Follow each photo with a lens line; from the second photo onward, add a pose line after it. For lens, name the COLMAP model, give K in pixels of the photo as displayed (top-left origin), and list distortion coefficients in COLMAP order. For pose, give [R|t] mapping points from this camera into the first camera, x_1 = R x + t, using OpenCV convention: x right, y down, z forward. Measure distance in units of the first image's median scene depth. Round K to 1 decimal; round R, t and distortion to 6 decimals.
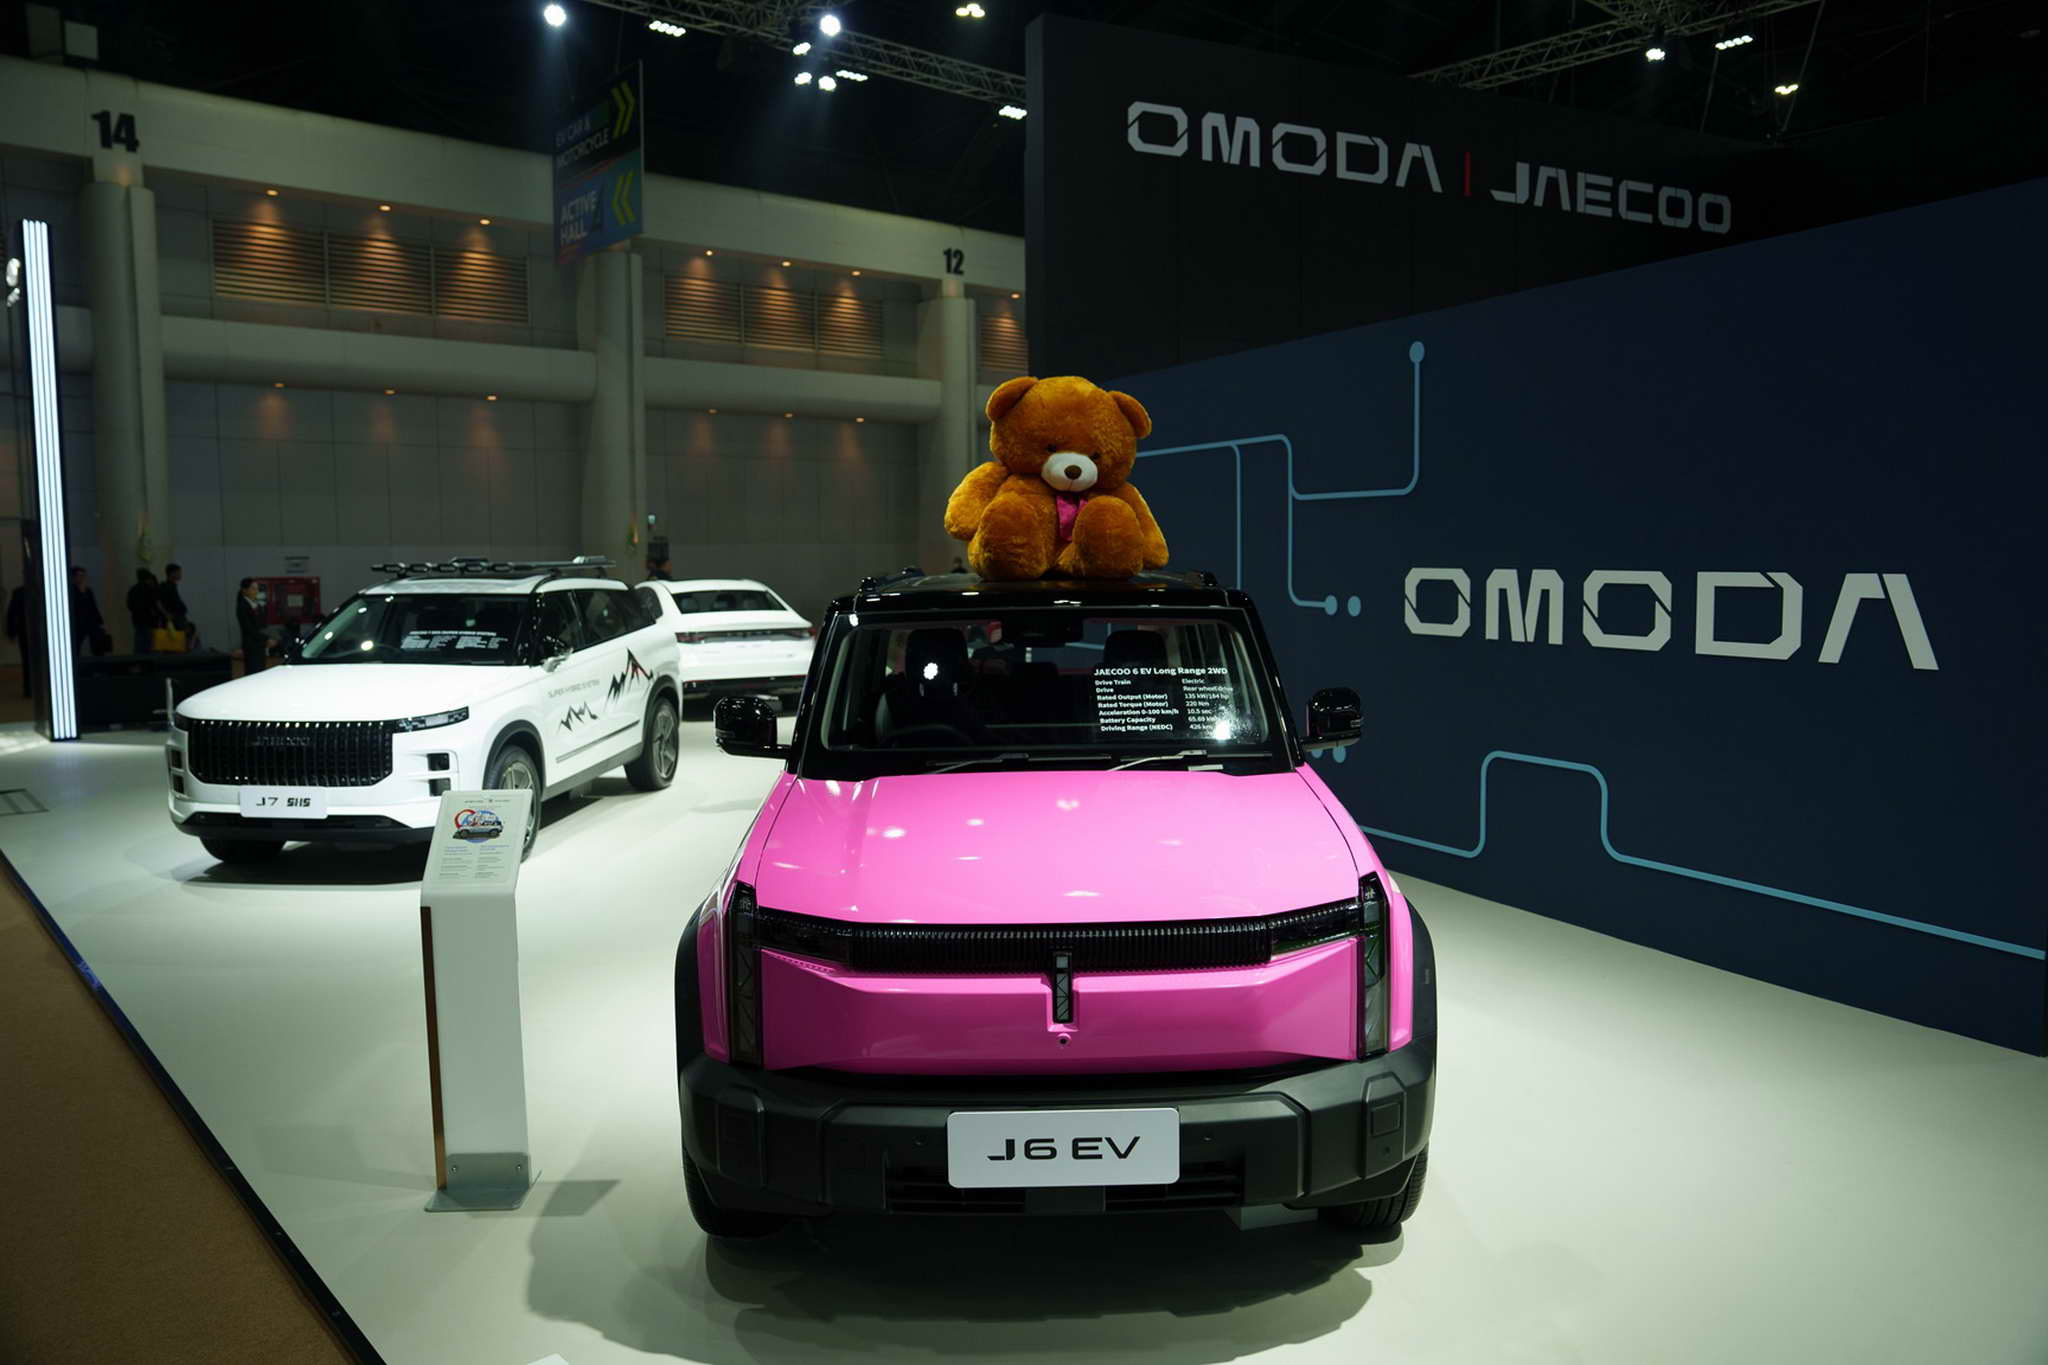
lens RADIAL K [[1518.5, 0, 1024.0], [0, 1518.5, 682.5], [0, 0, 1]] dist [-0.158399, 0.156647]
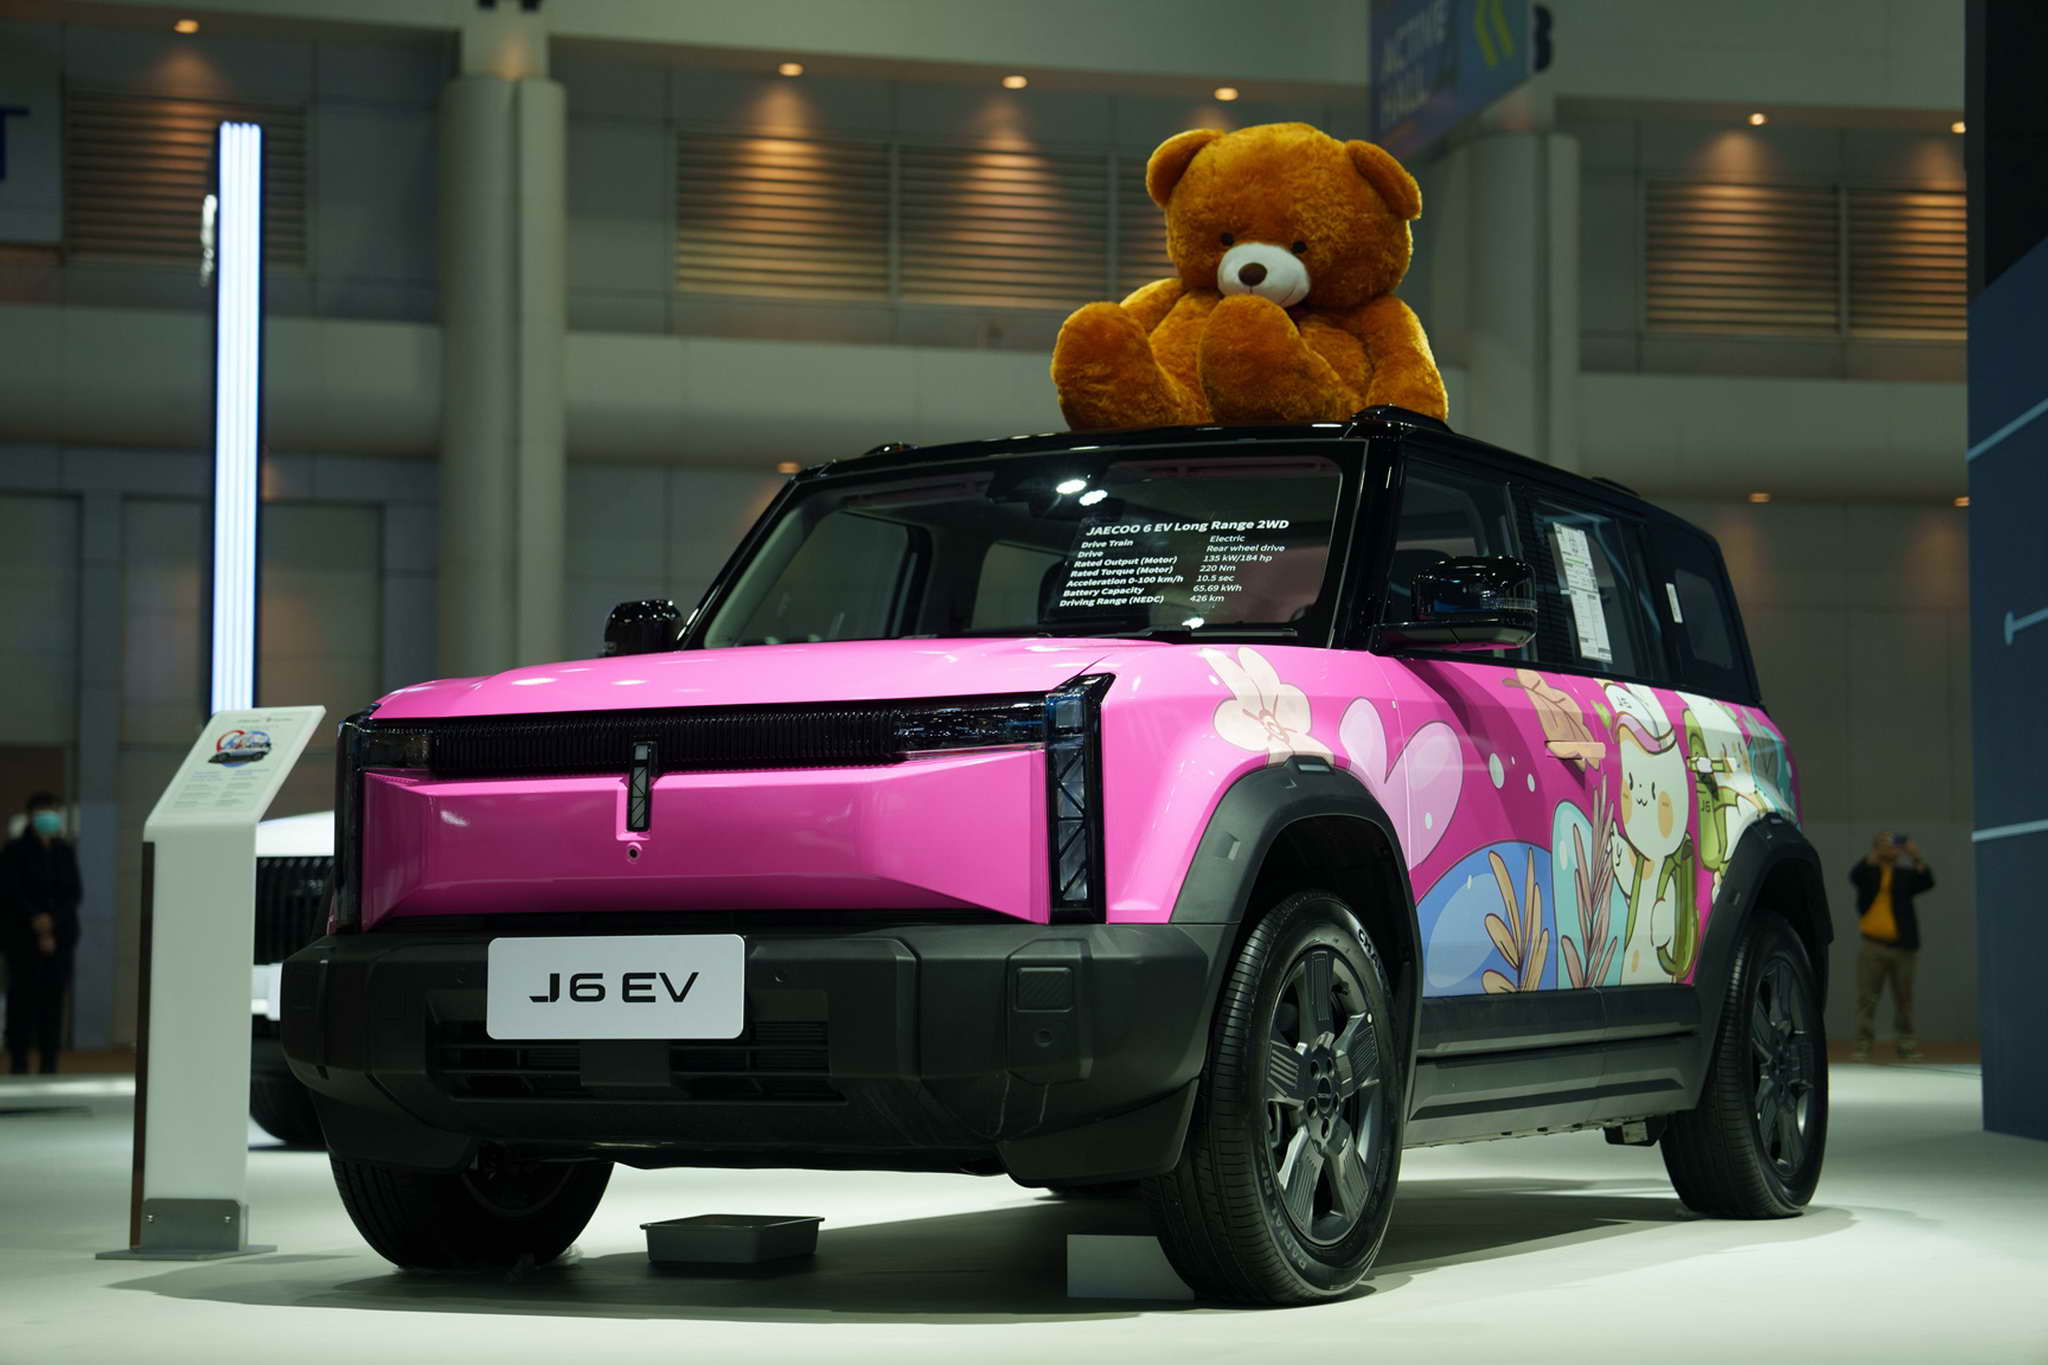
lens RADIAL K [[4153.4, 0, 858.0], [0, 4153.4, 683.4], [0, 0, 1]] dist [0.350776, 0.016339]
pose [[0.864374, -0.030107, -0.501948, 0.724438], [-0.055667, 0.986342, -0.155021, 0.287561], [0.499759, 0.161938, 0.850892, -0.467755]]
